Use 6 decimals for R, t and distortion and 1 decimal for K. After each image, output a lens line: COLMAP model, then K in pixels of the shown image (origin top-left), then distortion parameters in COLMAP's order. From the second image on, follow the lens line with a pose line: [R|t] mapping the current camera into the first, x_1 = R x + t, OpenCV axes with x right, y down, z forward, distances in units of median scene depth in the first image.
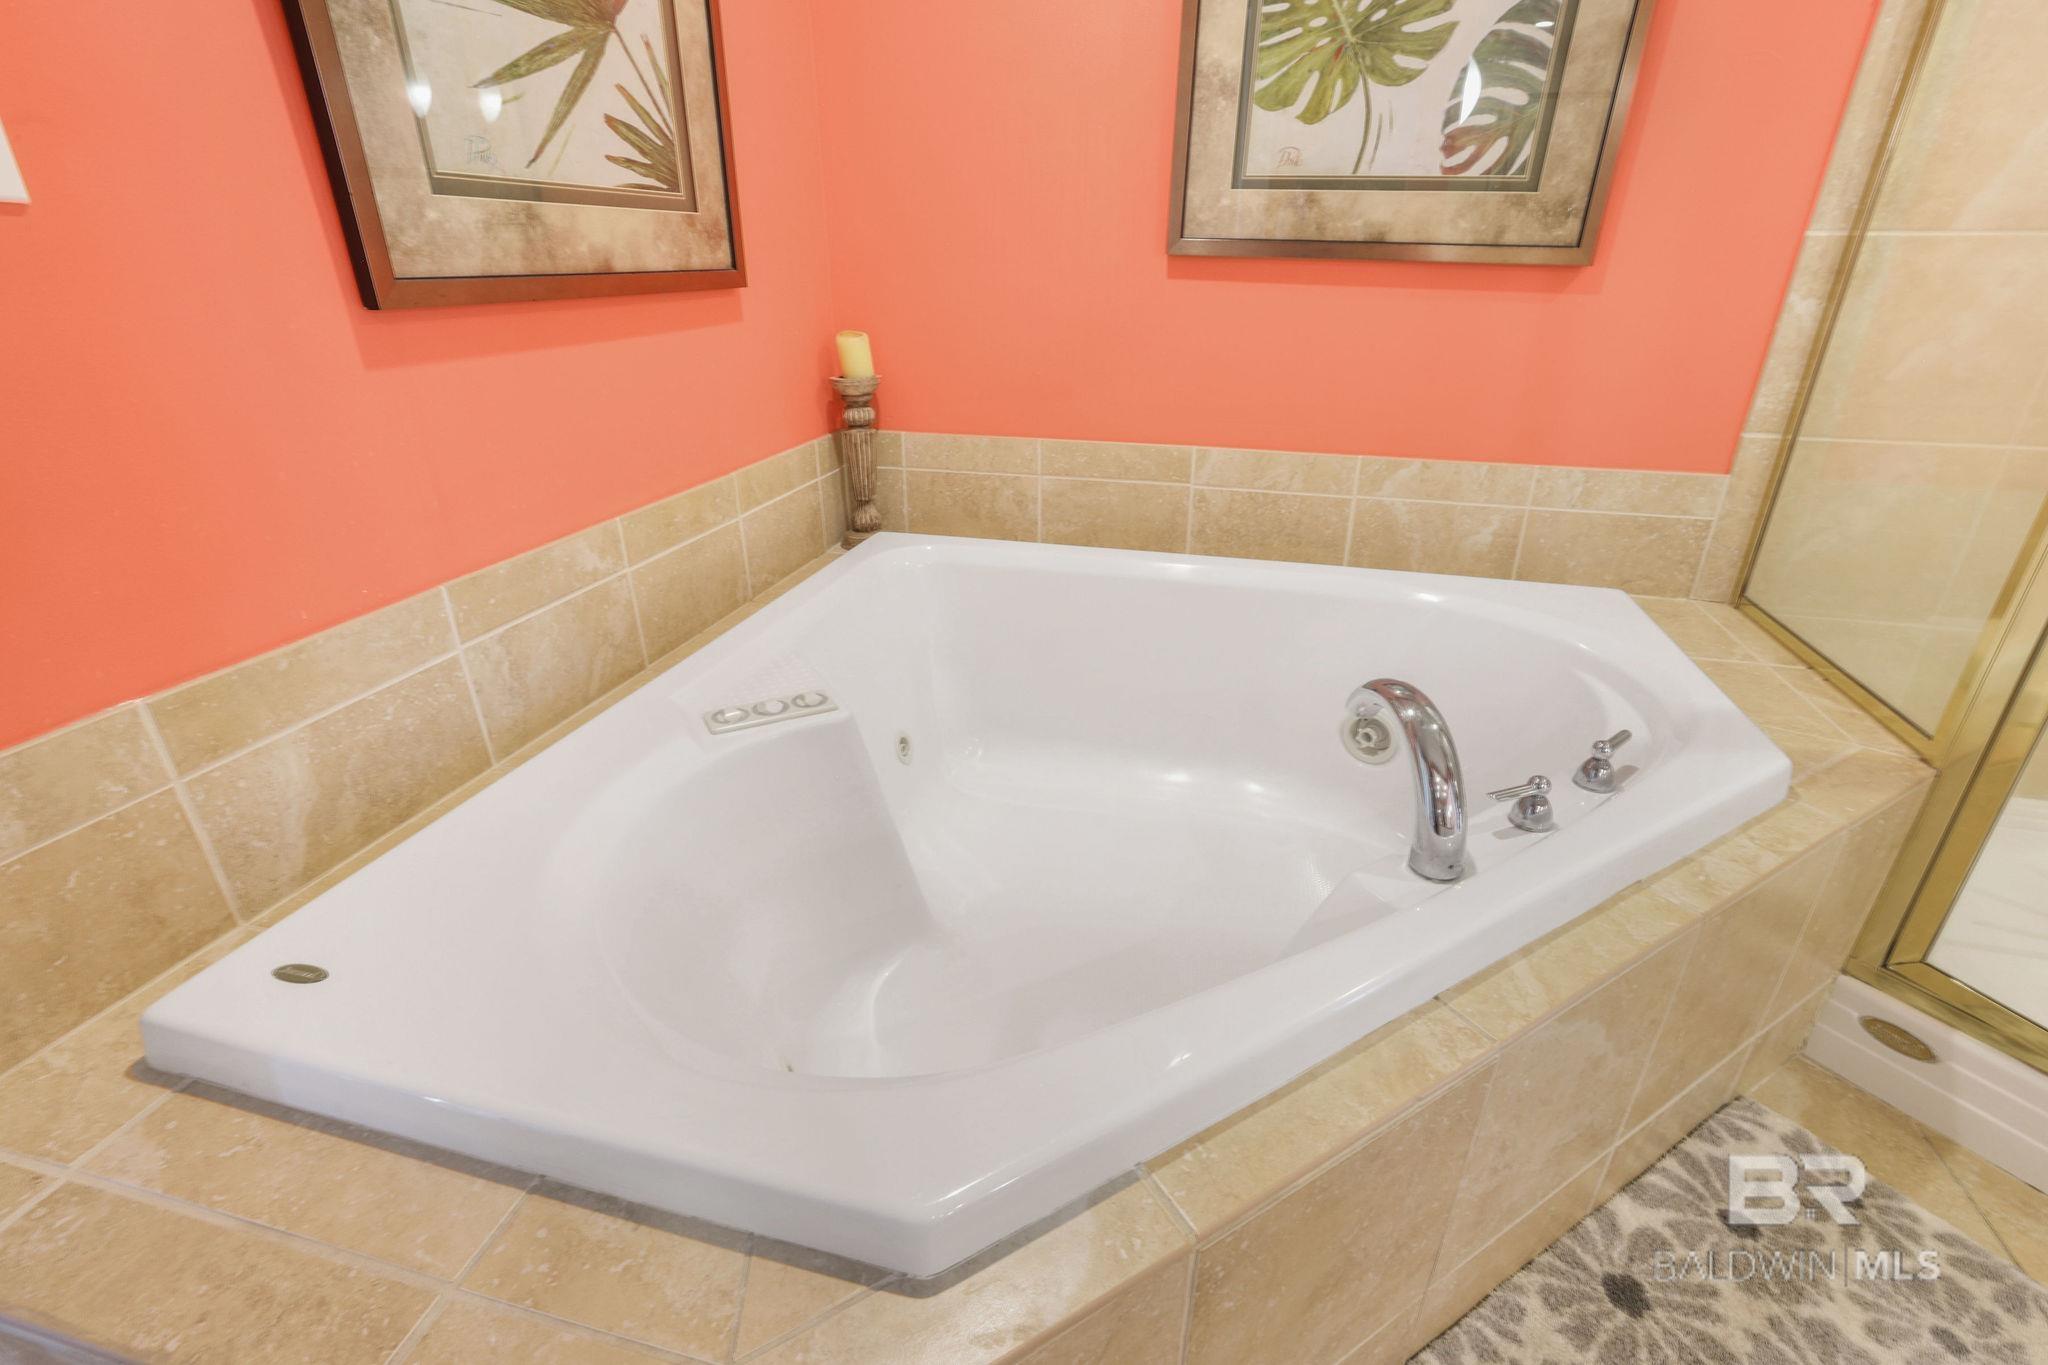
lens RADIAL K [[933.9, 0, 1028.6], [0, 933.9, 677.8], [0, 0, 1]] dist [-0.024046, 0.011247]
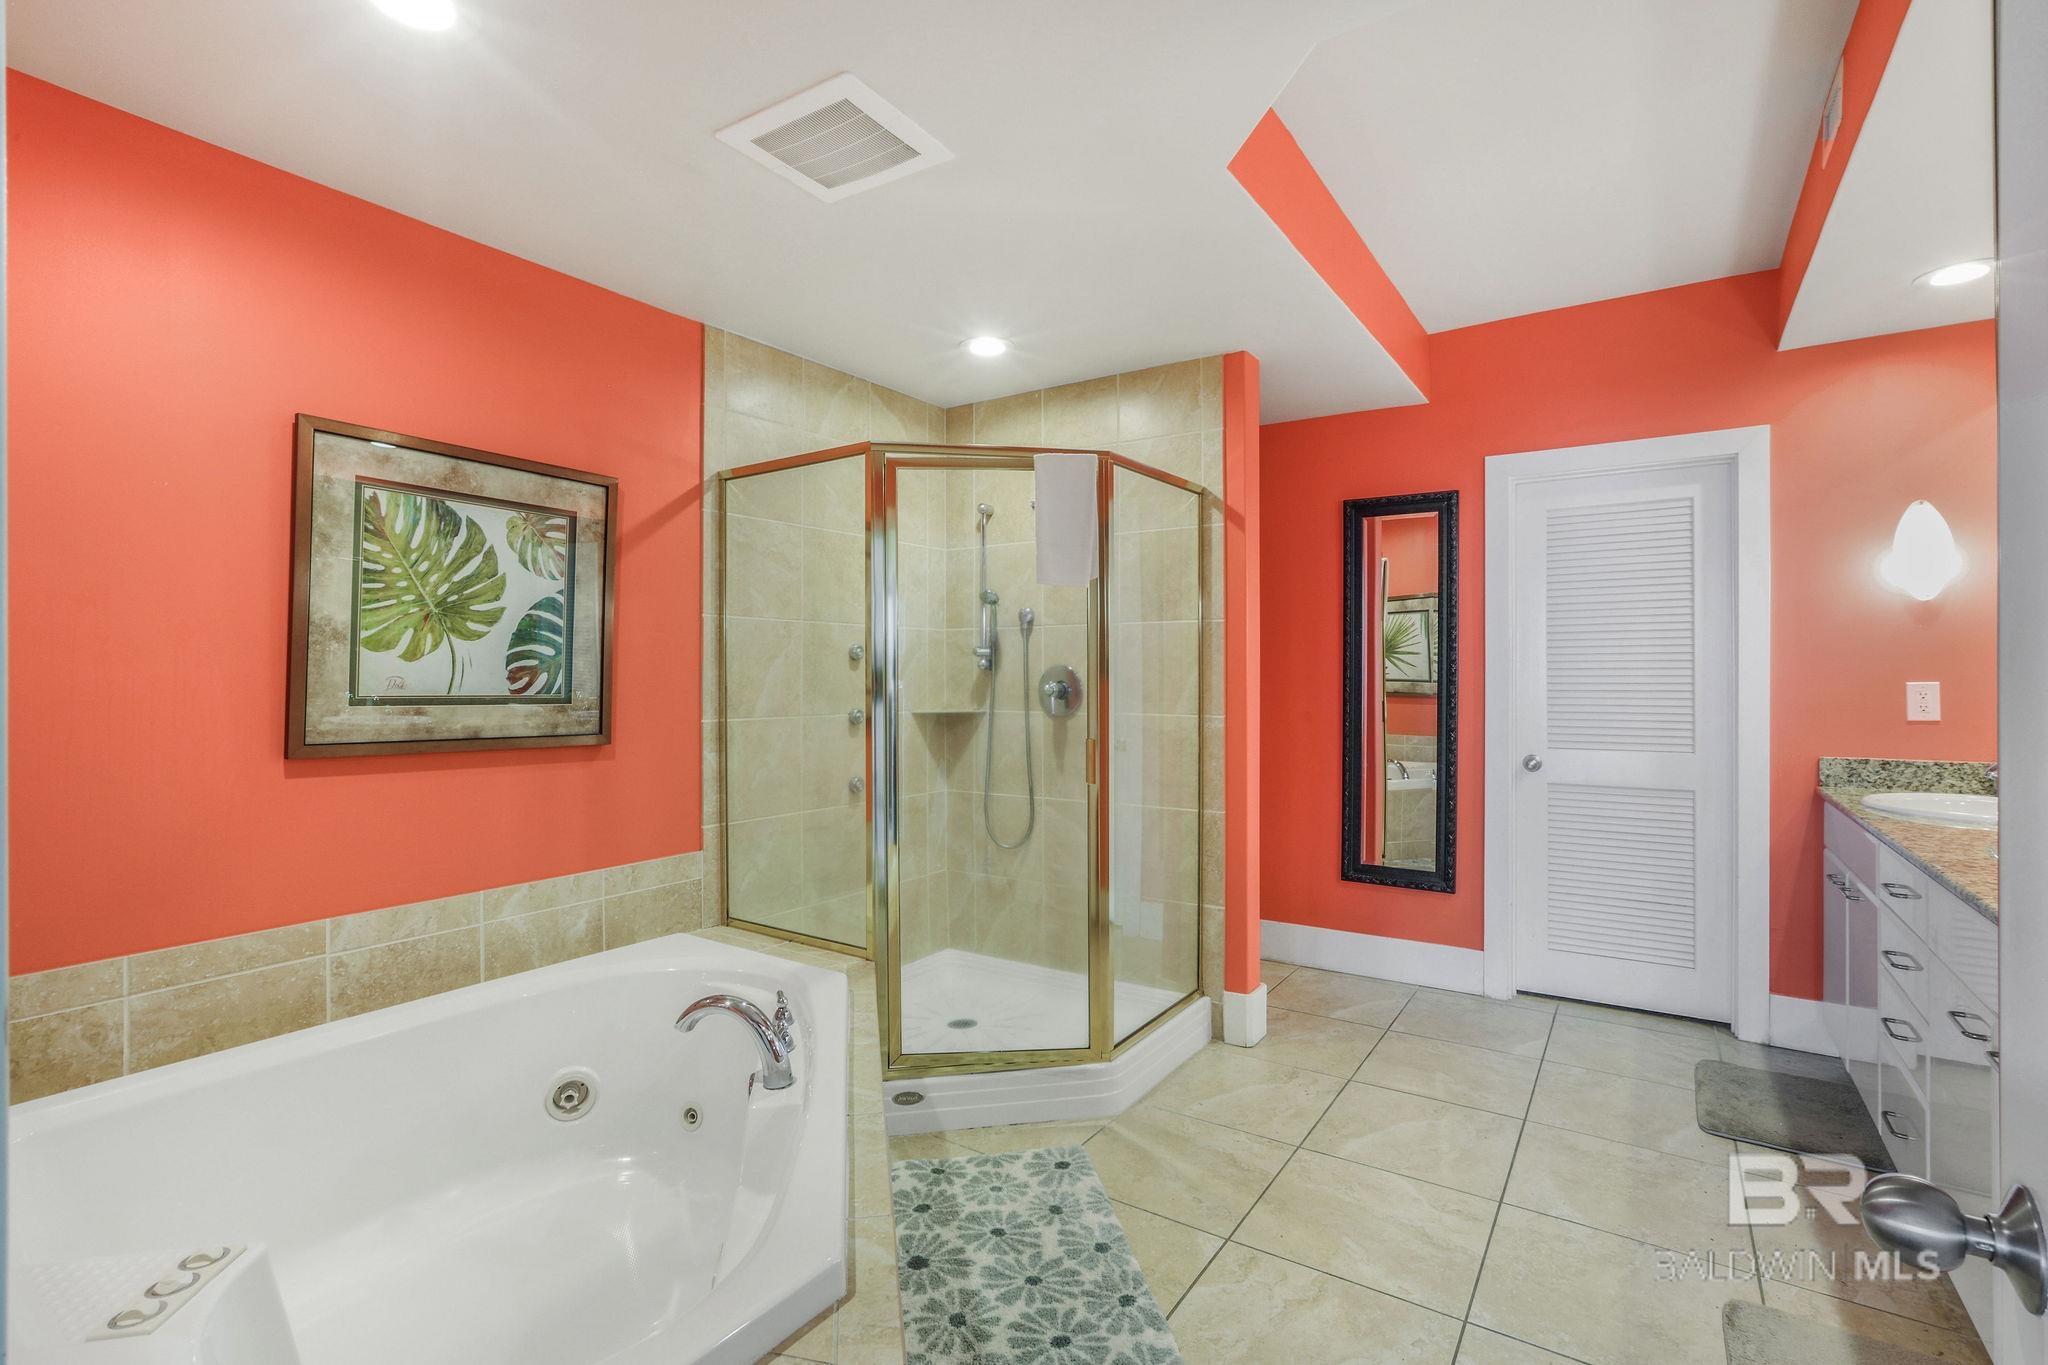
lens RADIAL K [[933.9, 0, 1032.9], [0, 933.9, 677.6], [0, 0, 1]] dist [-0.024046, 0.011247]
pose [[0.335644, -0.005414, 0.941973, -0.656602], [0.396071, 0.908106, -0.135909, -0.038498], [-0.854676, 0.418705, 0.306944, -0.171363]]
